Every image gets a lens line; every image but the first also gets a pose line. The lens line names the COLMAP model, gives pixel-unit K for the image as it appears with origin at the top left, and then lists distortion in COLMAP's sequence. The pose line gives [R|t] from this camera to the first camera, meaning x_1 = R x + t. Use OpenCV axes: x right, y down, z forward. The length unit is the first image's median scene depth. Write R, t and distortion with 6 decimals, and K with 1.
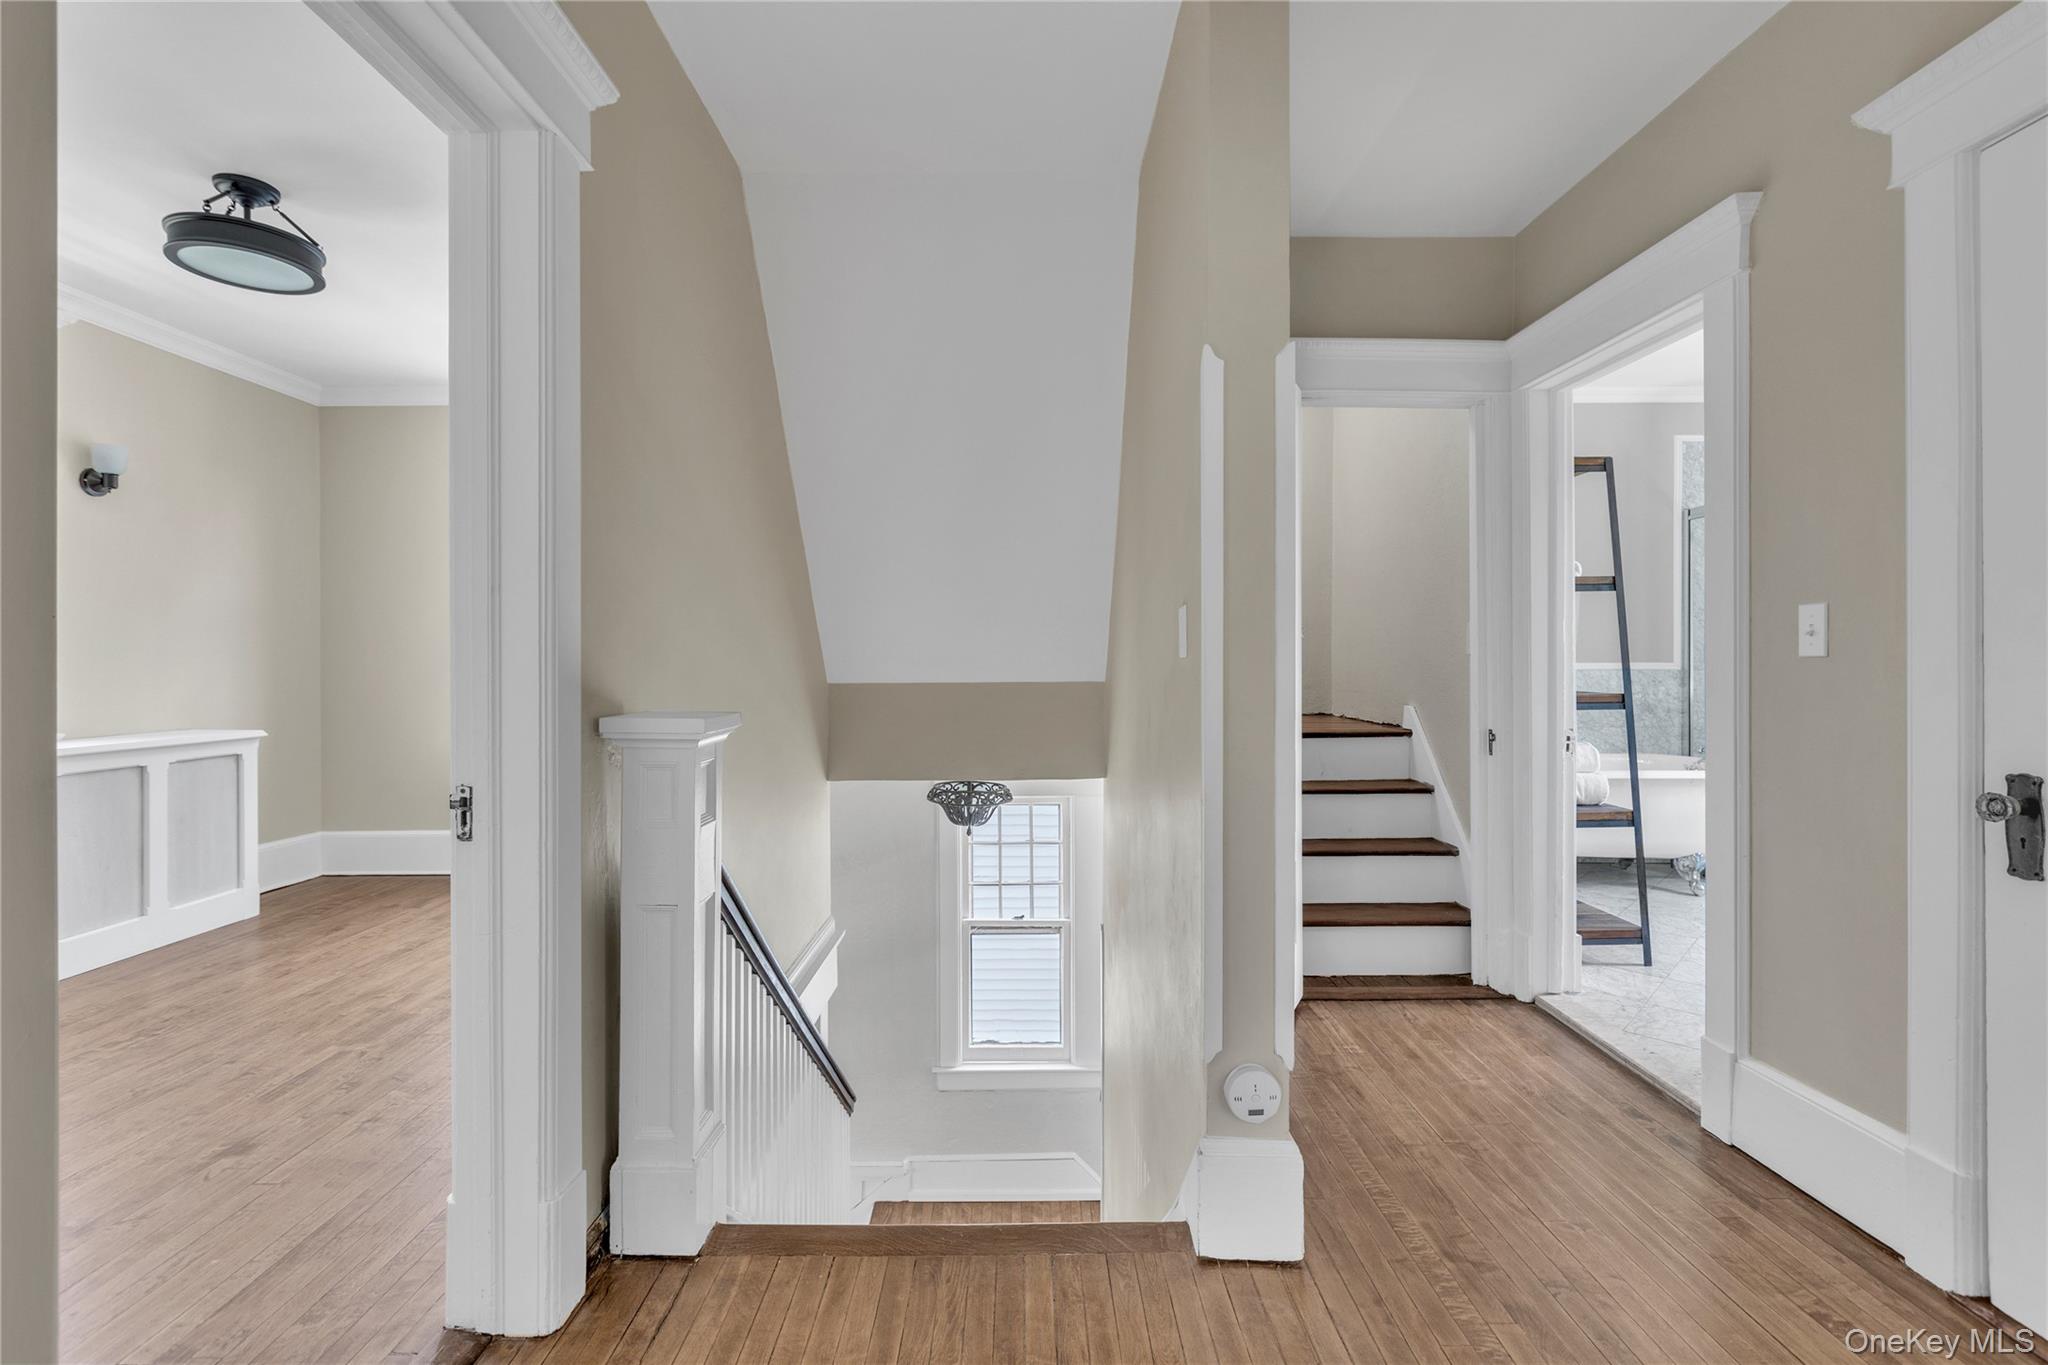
lens RADIAL K [[930.0, 0, 1031.5], [0, 930.0, 665.2], [0, 0, 1]] dist [-0.000564, -0.000162]
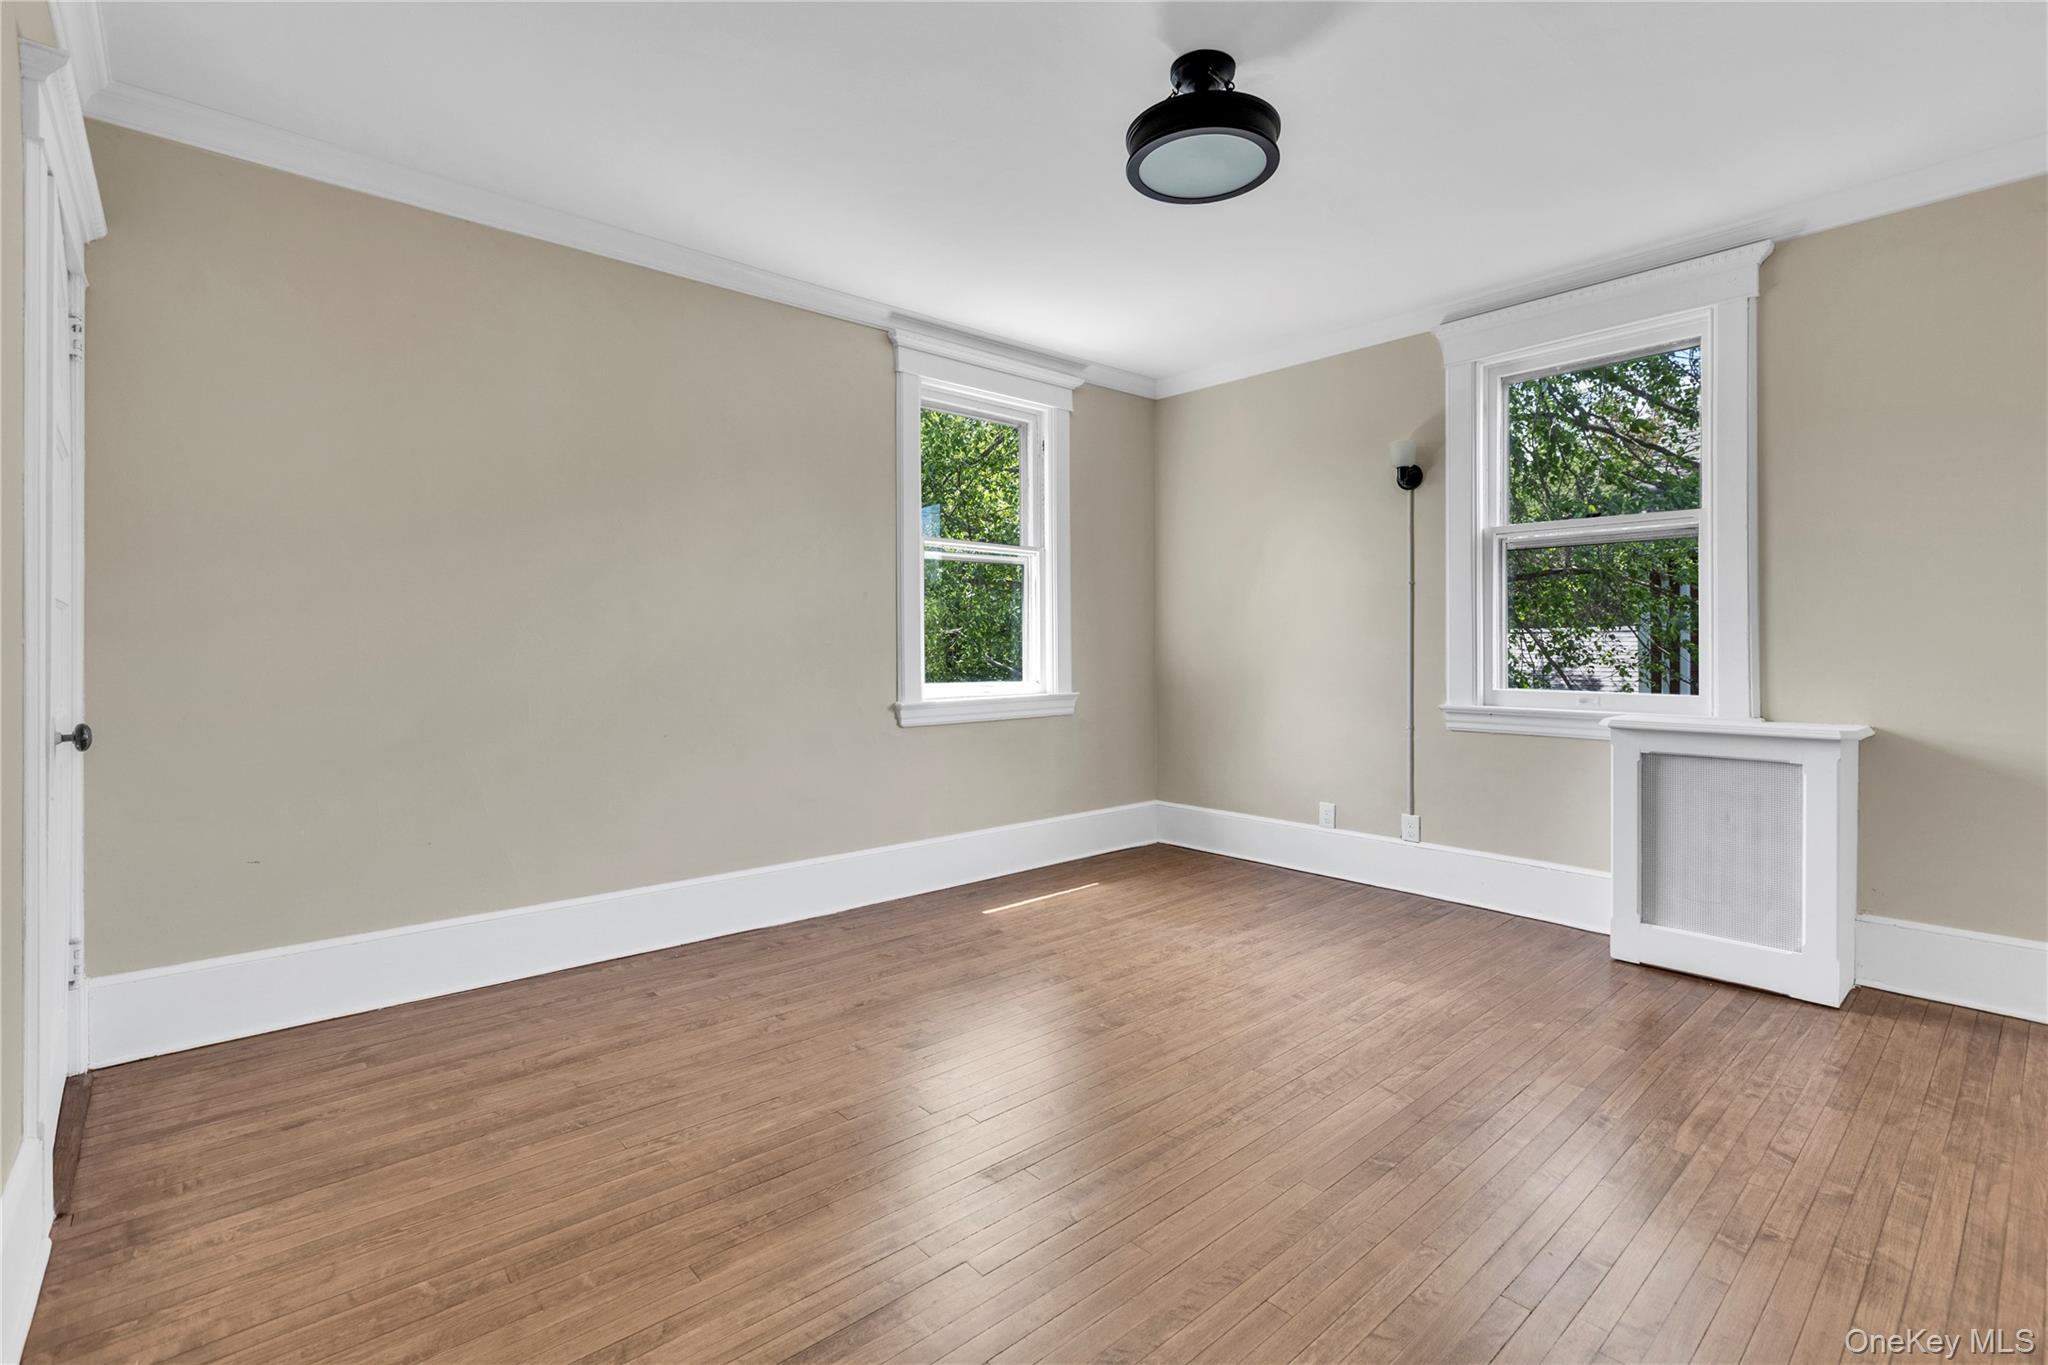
lens RADIAL K [[930.0, 0, 1030.7], [0, 930.0, 642.6], [0, 0, 1]] dist [-0.000564, -0.000162]
pose [[0.645533, -0.006472, -0.763705, -0.252513], [0.001362, 0.999972, -0.007323, 0.001524], [0.763731, 0.003687, 0.645524, 0.283442]]
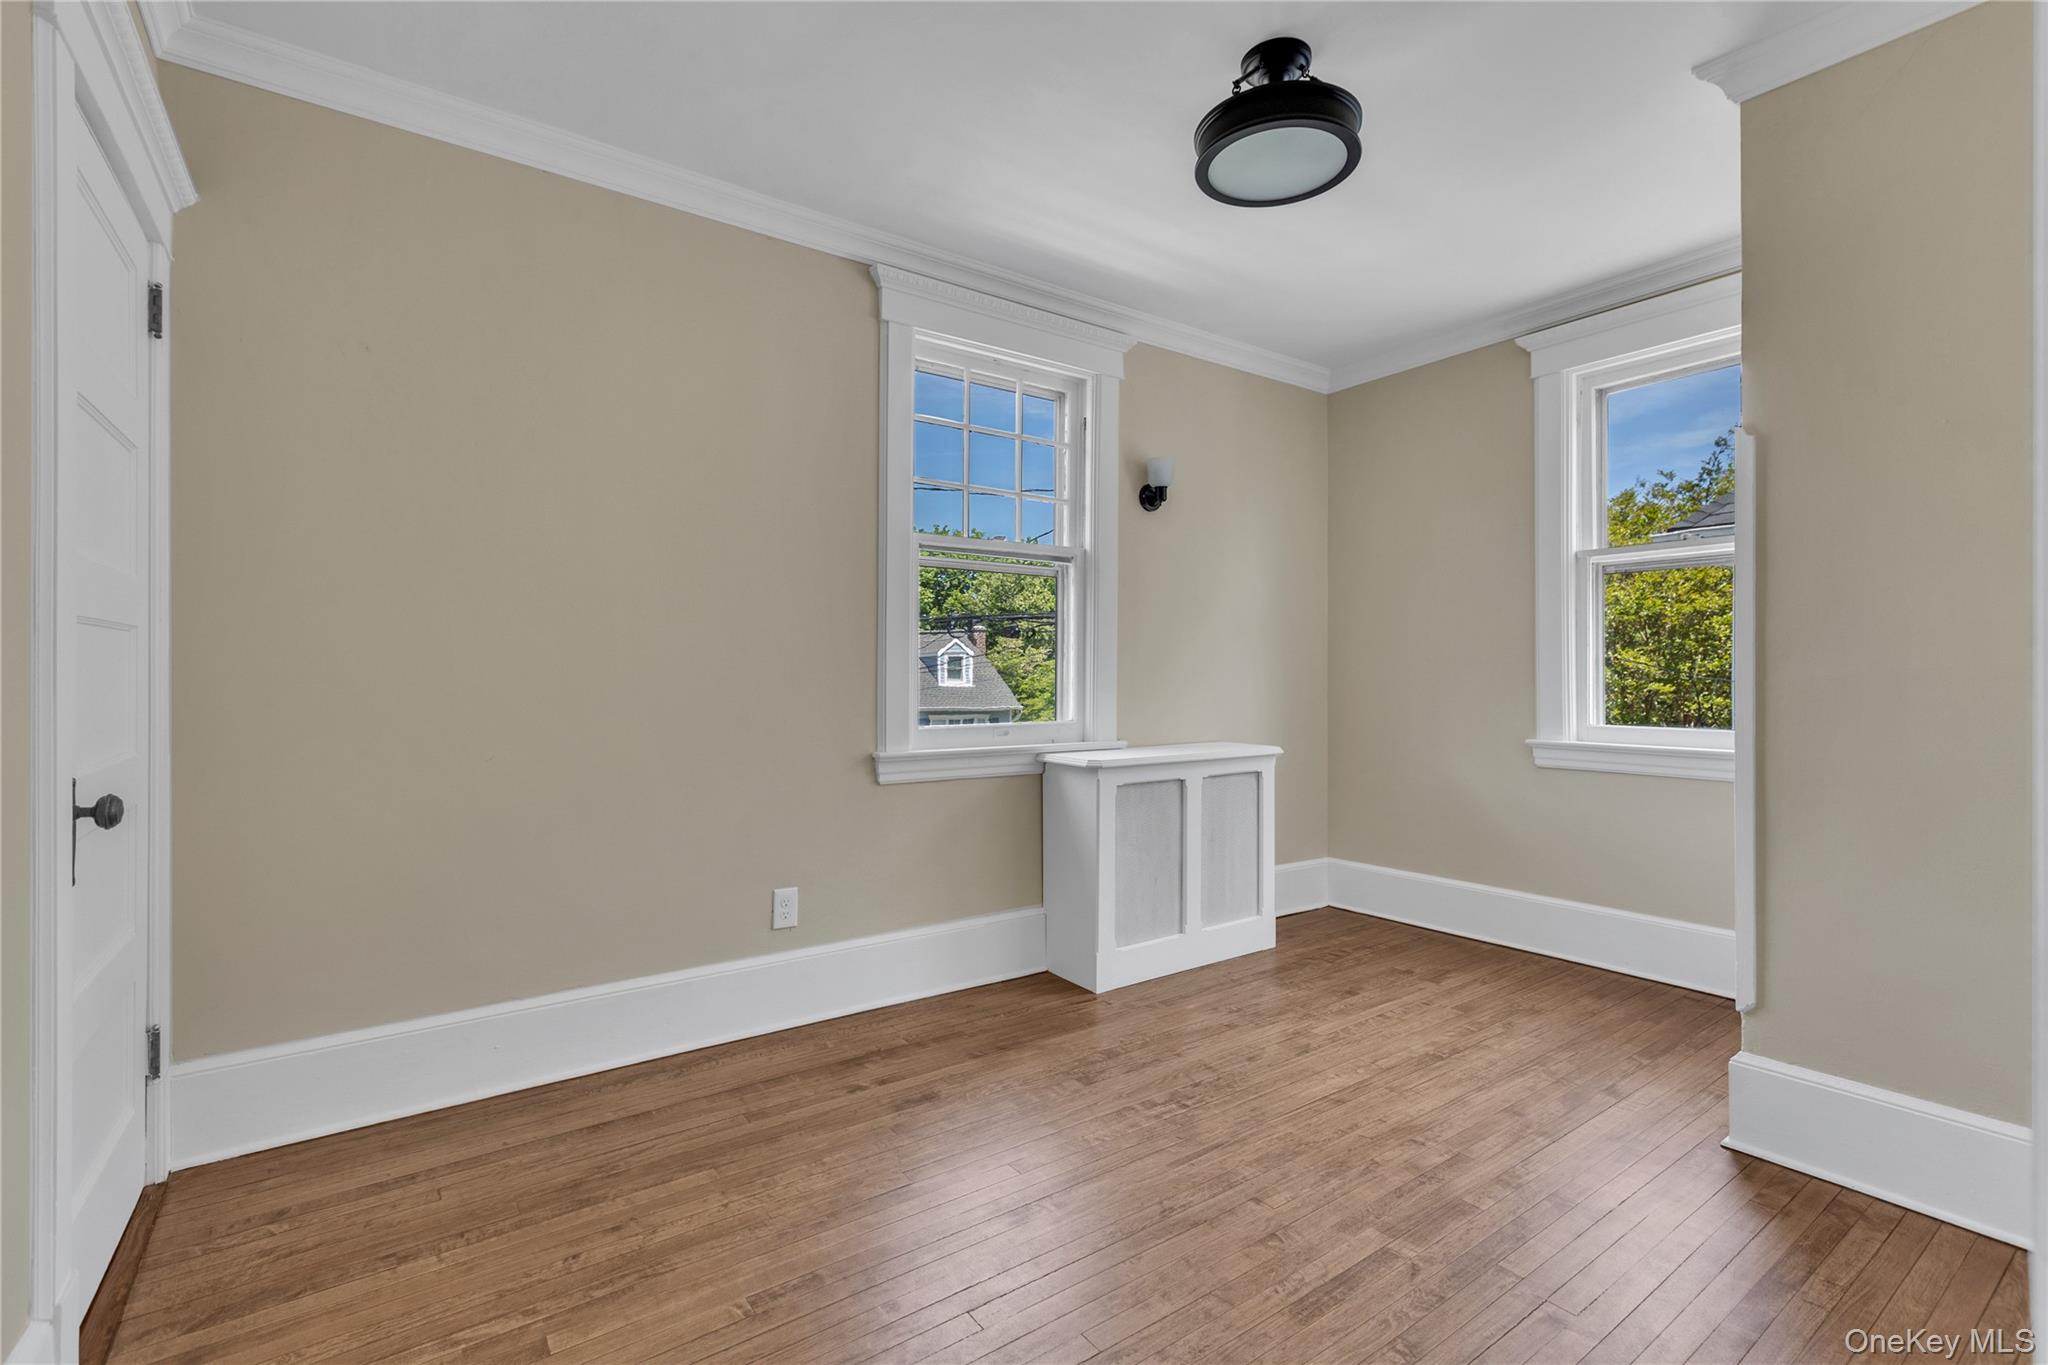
lens RADIAL K [[930.0, 0, 1025.3], [0, 930.0, 679.3], [0, 0, 1]] dist [-0.000564, -0.000162]
pose [[0.585953, 0.004038, -0.810335, -0.270220], [-0.002937, 0.999992, 0.002859, 0.001015], [0.810340, 0.000705, 0.585960, 0.303191]]
